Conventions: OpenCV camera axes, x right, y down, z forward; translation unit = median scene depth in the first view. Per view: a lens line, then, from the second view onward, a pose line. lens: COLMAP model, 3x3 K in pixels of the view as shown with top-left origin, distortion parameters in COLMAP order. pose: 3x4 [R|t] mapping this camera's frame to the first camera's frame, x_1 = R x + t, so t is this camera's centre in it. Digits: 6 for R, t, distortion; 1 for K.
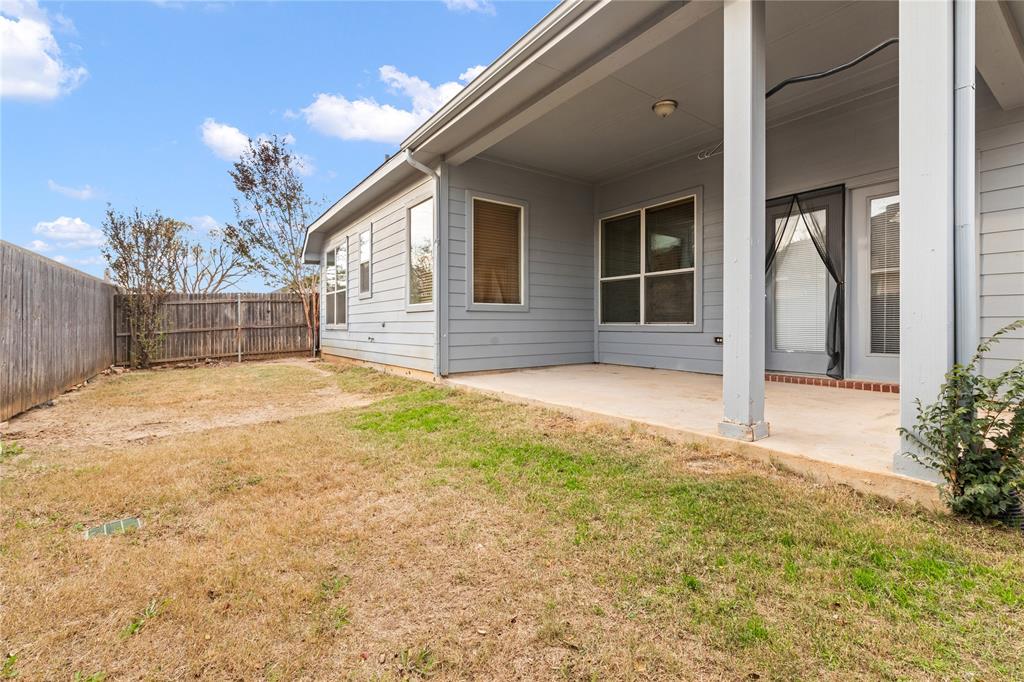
lens RADIAL K [[446.1, 0, 511.1], [0, 446.1, 333.7], [0, 0, 1]] dist [-0.001069, -0.000063]
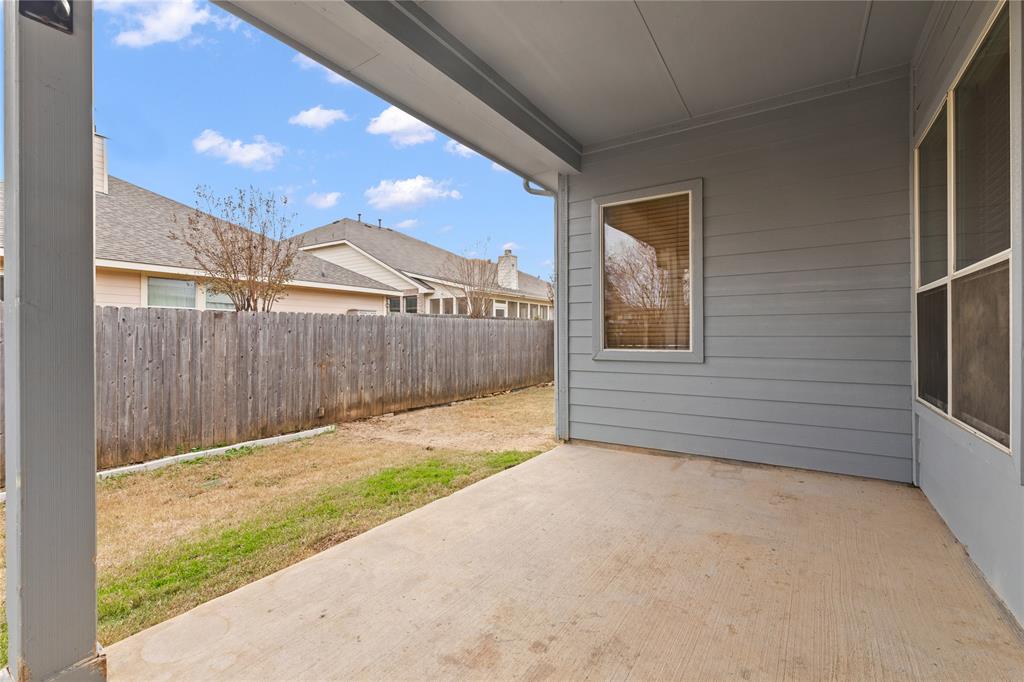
lens RADIAL K [[446.1, 0, 511.8], [0, 446.1, 335.8], [0, 0, 1]] dist [-0.001069, -0.000063]
pose [[0.357506, 0.002543, -0.933907, 0.515193], [-0.008779, 0.999961, -0.000638, -0.084458], [0.933869, 0.008427, 0.357515, 0.565506]]
